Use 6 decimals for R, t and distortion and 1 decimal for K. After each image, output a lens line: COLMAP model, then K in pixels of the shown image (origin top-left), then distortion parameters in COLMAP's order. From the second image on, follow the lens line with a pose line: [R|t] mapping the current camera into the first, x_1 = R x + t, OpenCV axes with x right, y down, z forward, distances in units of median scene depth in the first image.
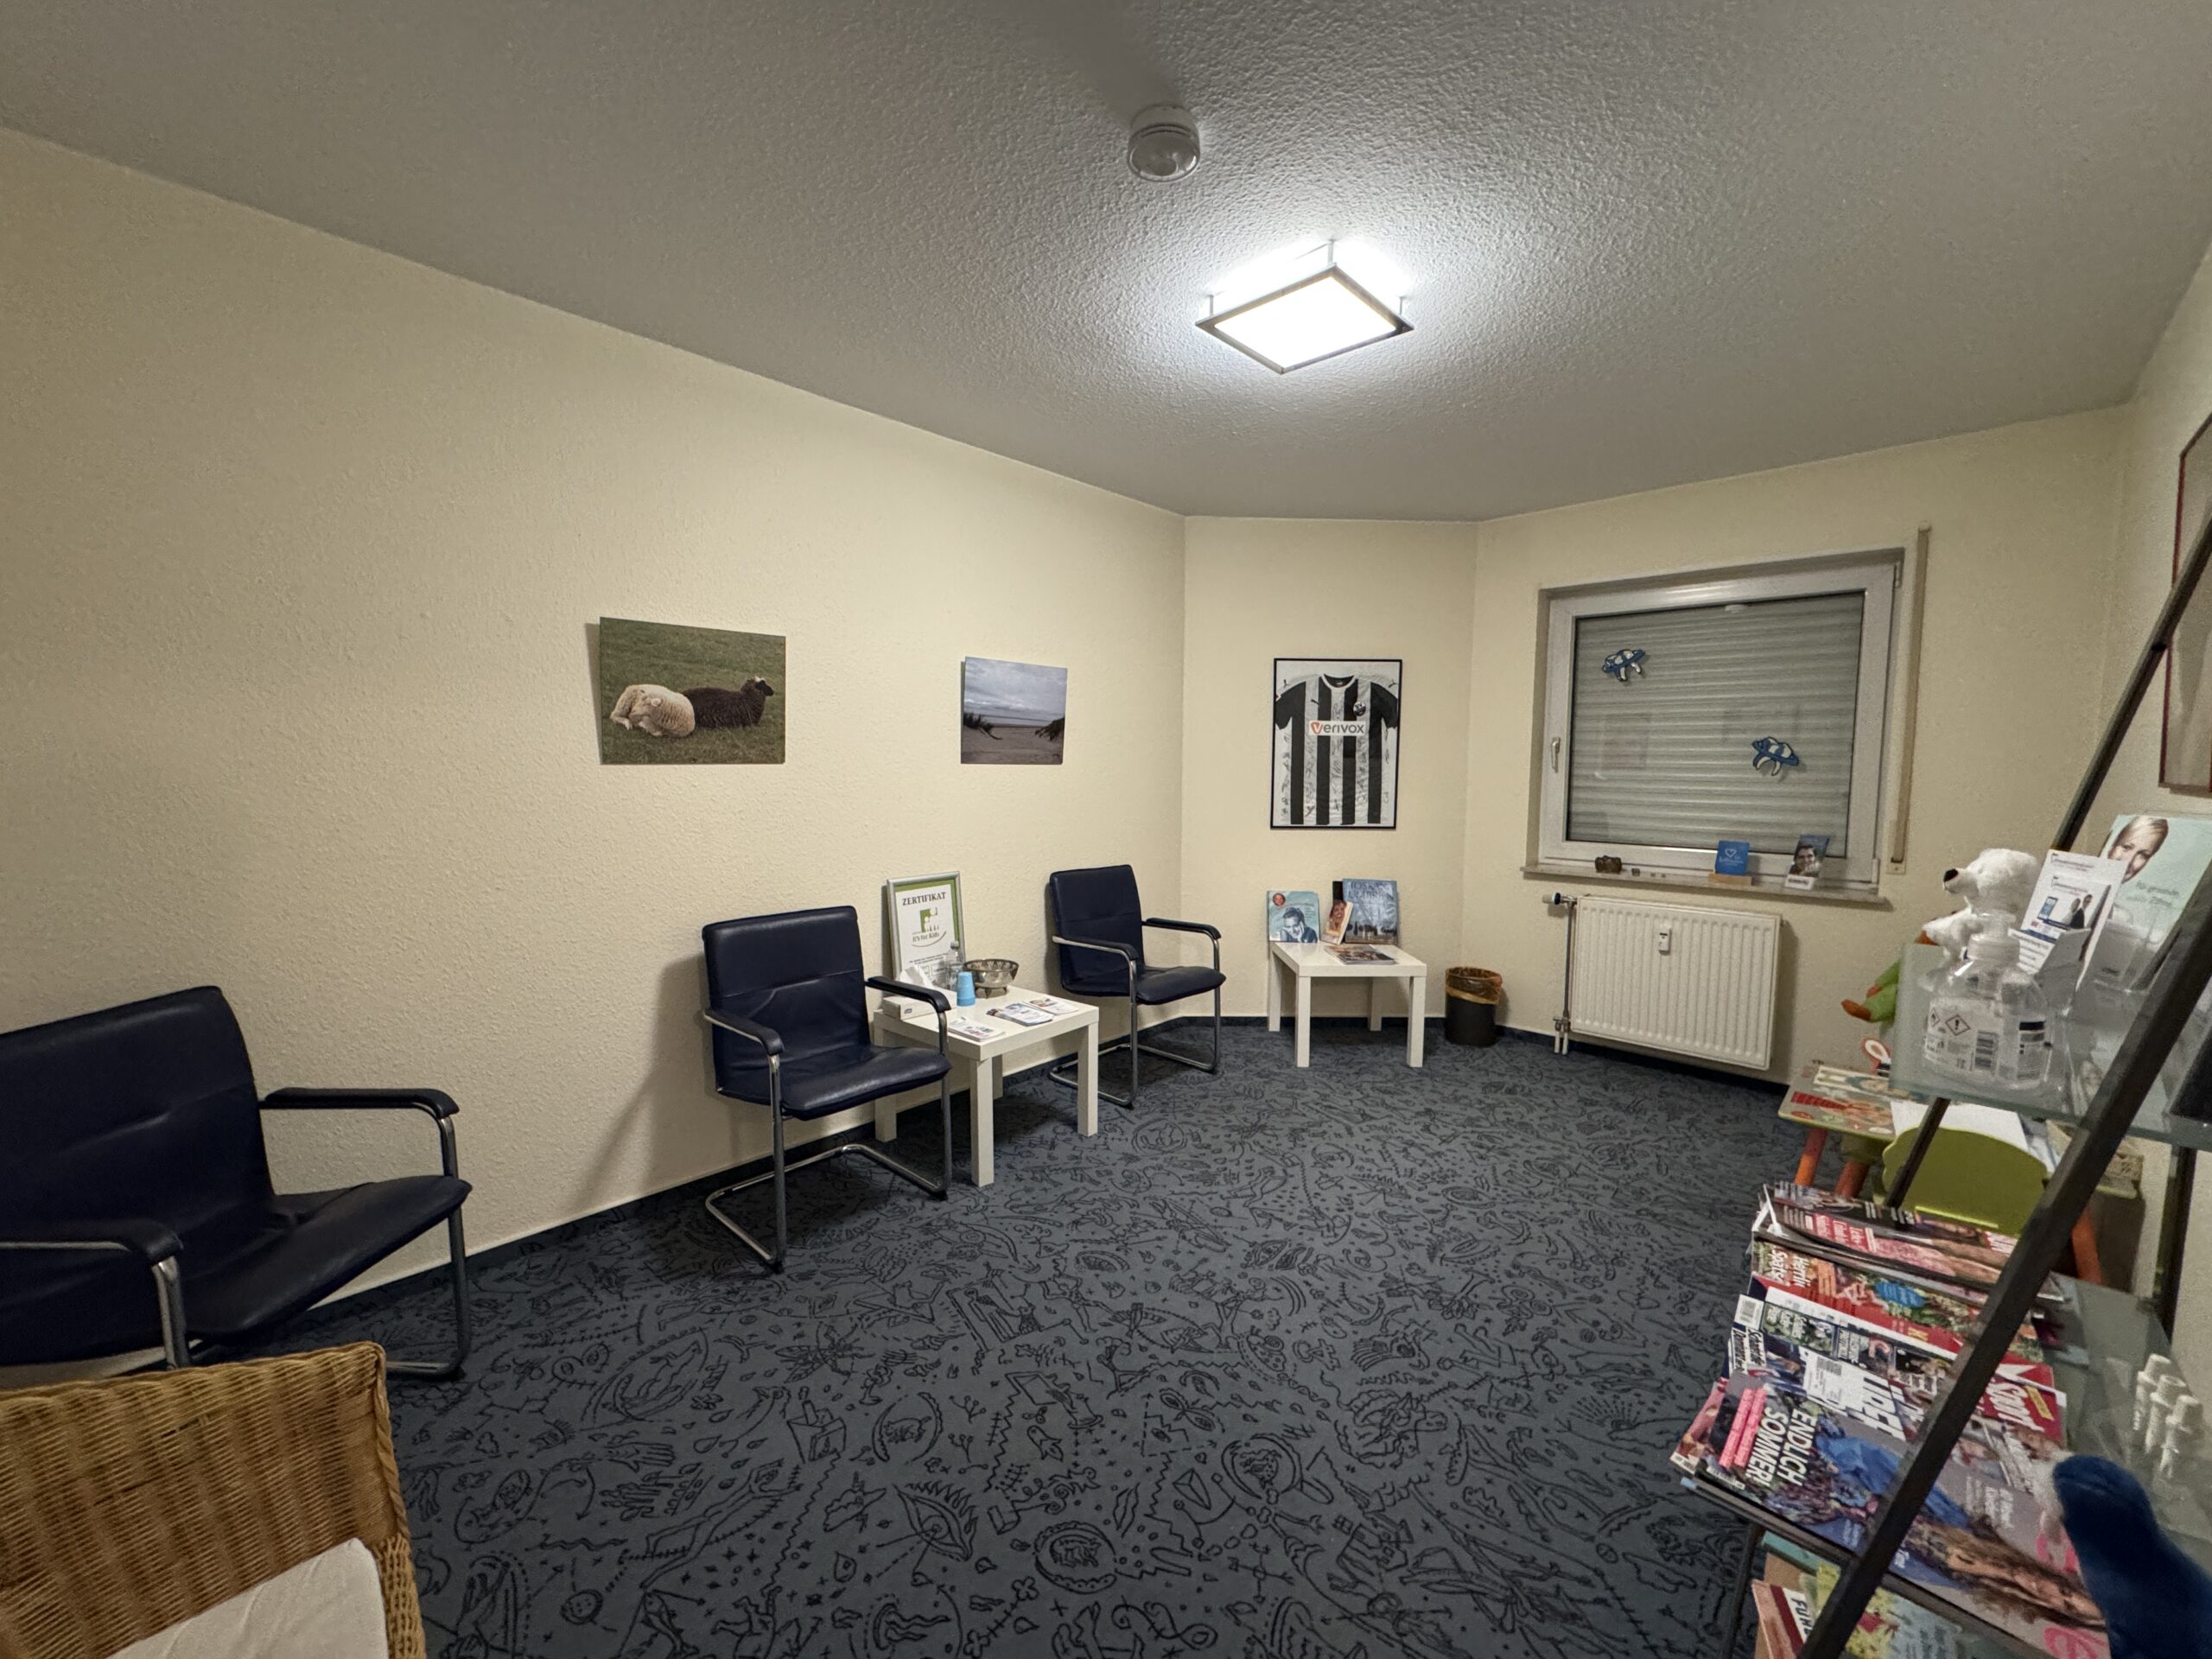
lens RADIAL K [[885.5, 0, 1107.7], [0, 885.5, 828.1], [0, 0, 1]] dist [0.000266, -0.000028]
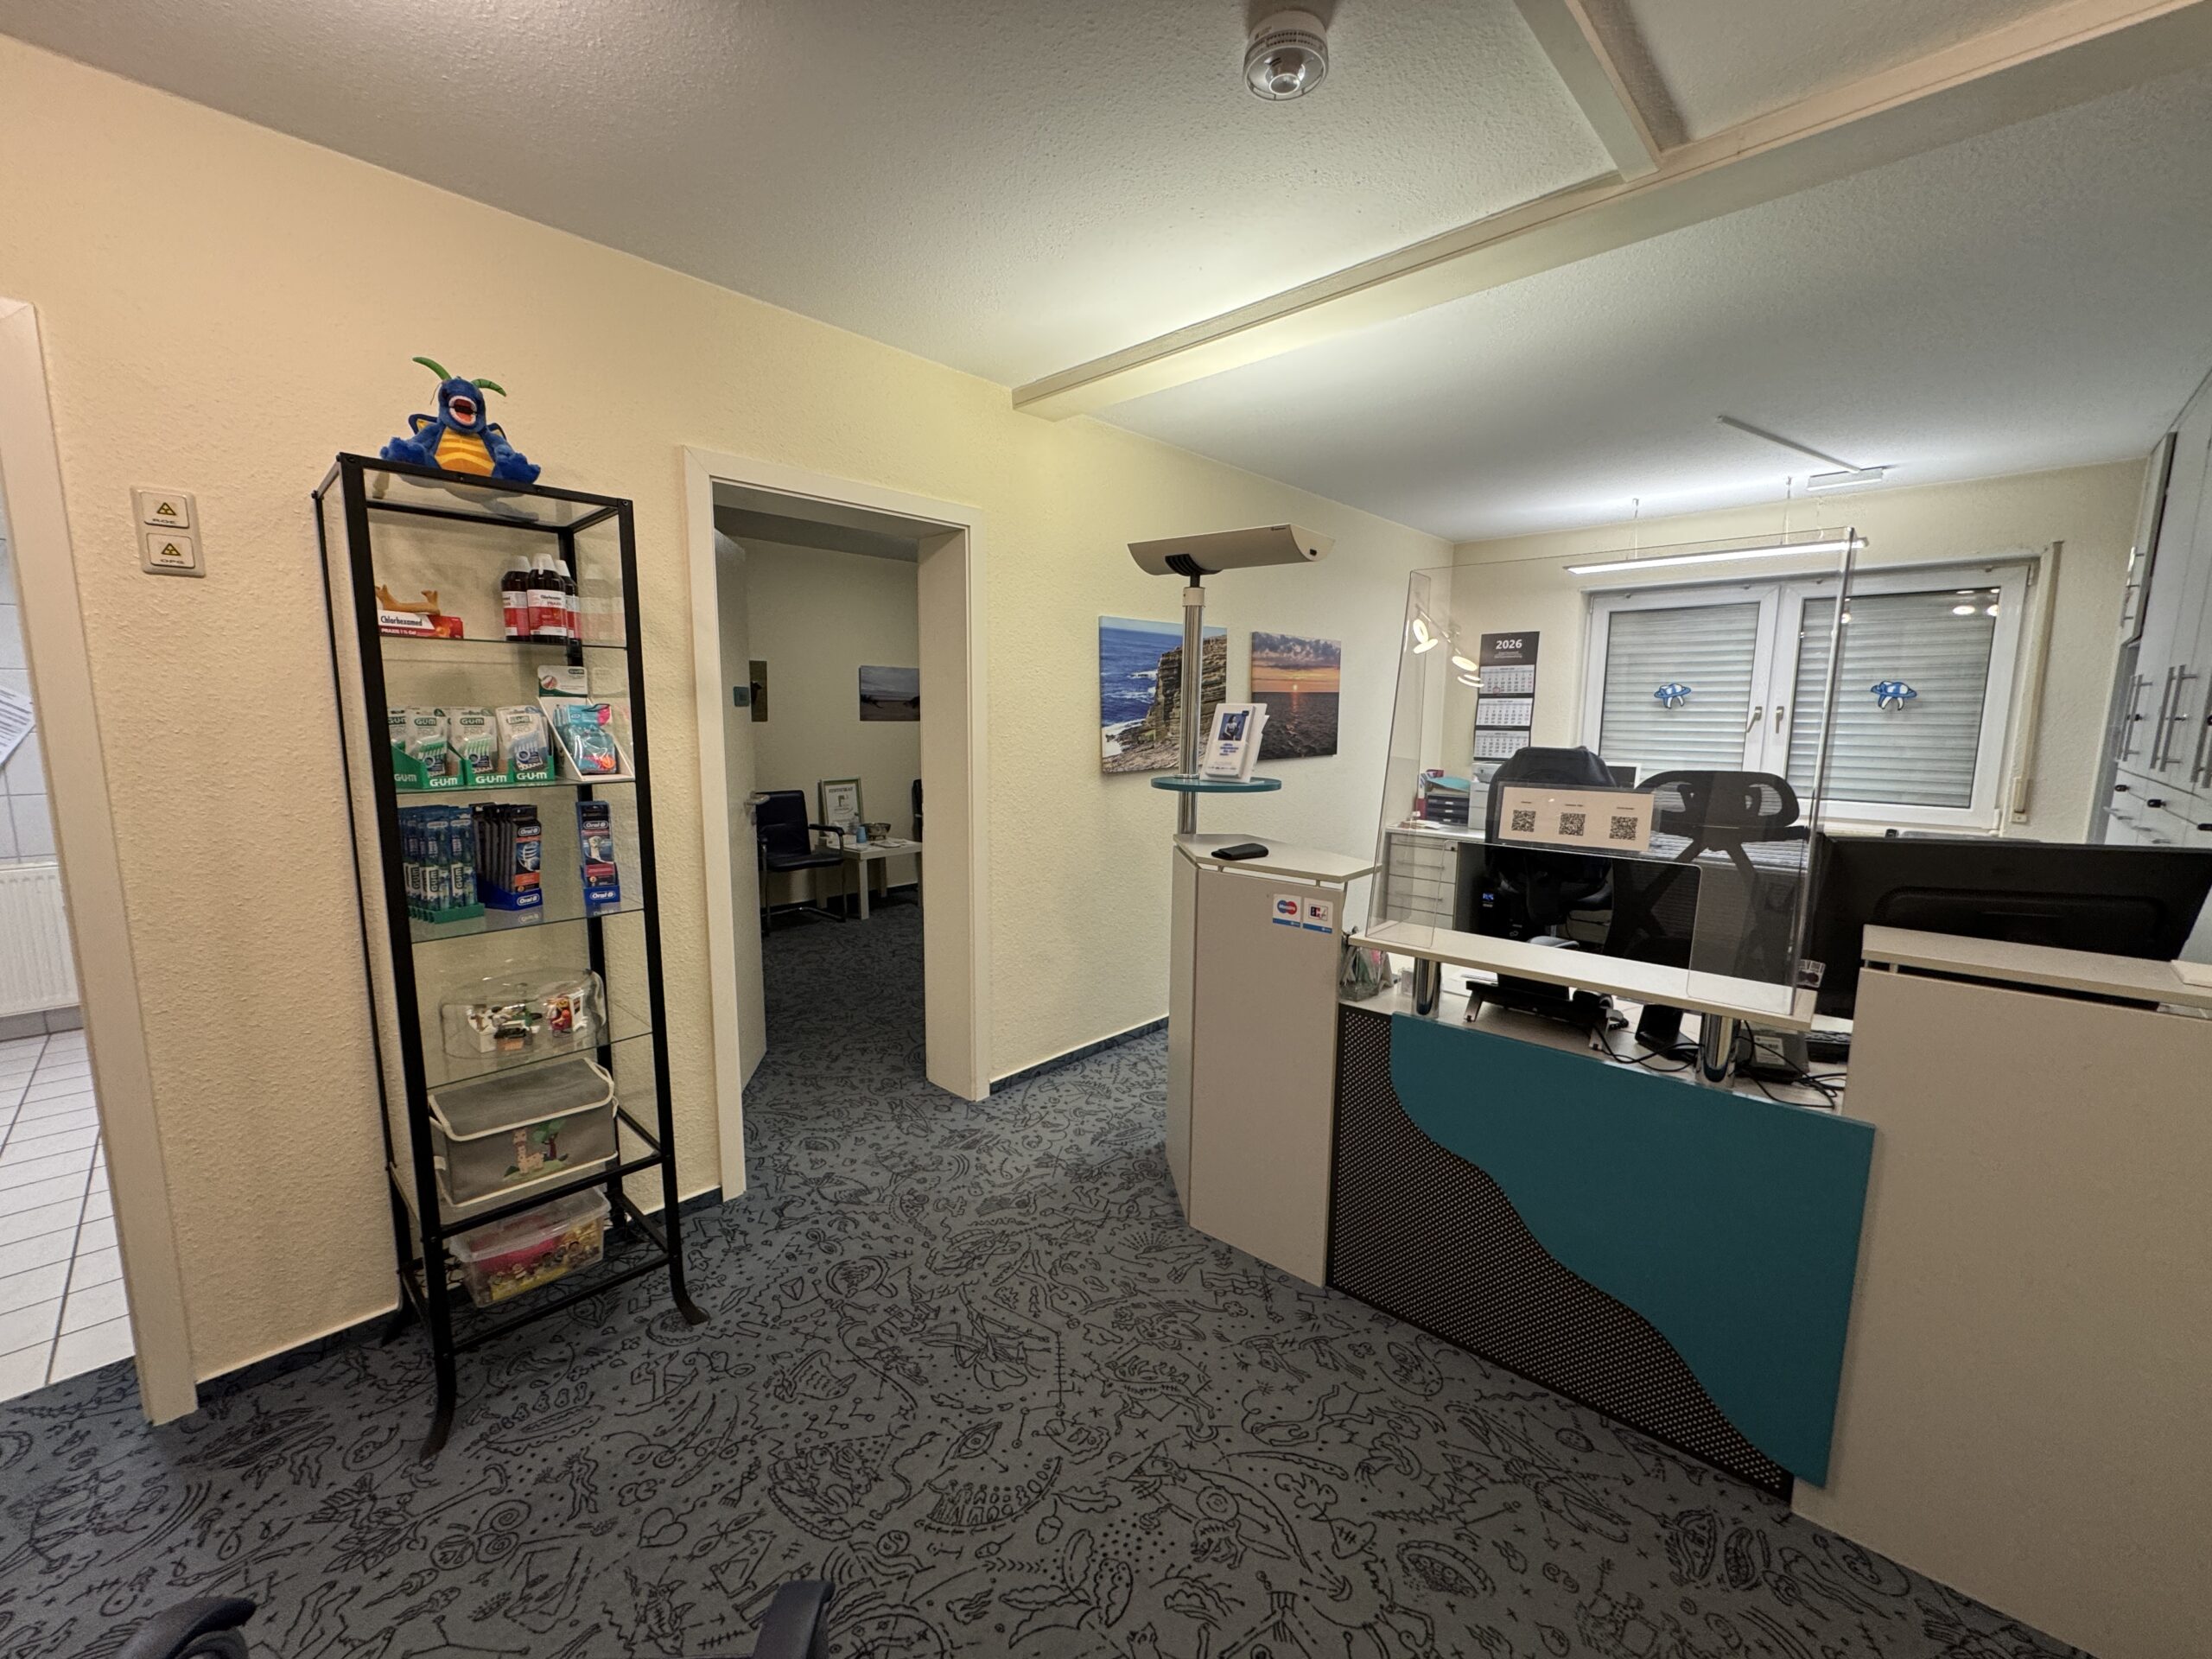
lens RADIAL K [[885.5, 0, 1106.0], [0, 885.5, 839.0], [0, 0, 1]] dist [0.000266, -0.000028]
pose [[0.999967, 0.007822, -0.001961, 0.386418], [-0.007675, 0.997759, 0.066466, 0.052970], [0.002477, -0.066449, 0.997787, -0.969977]]
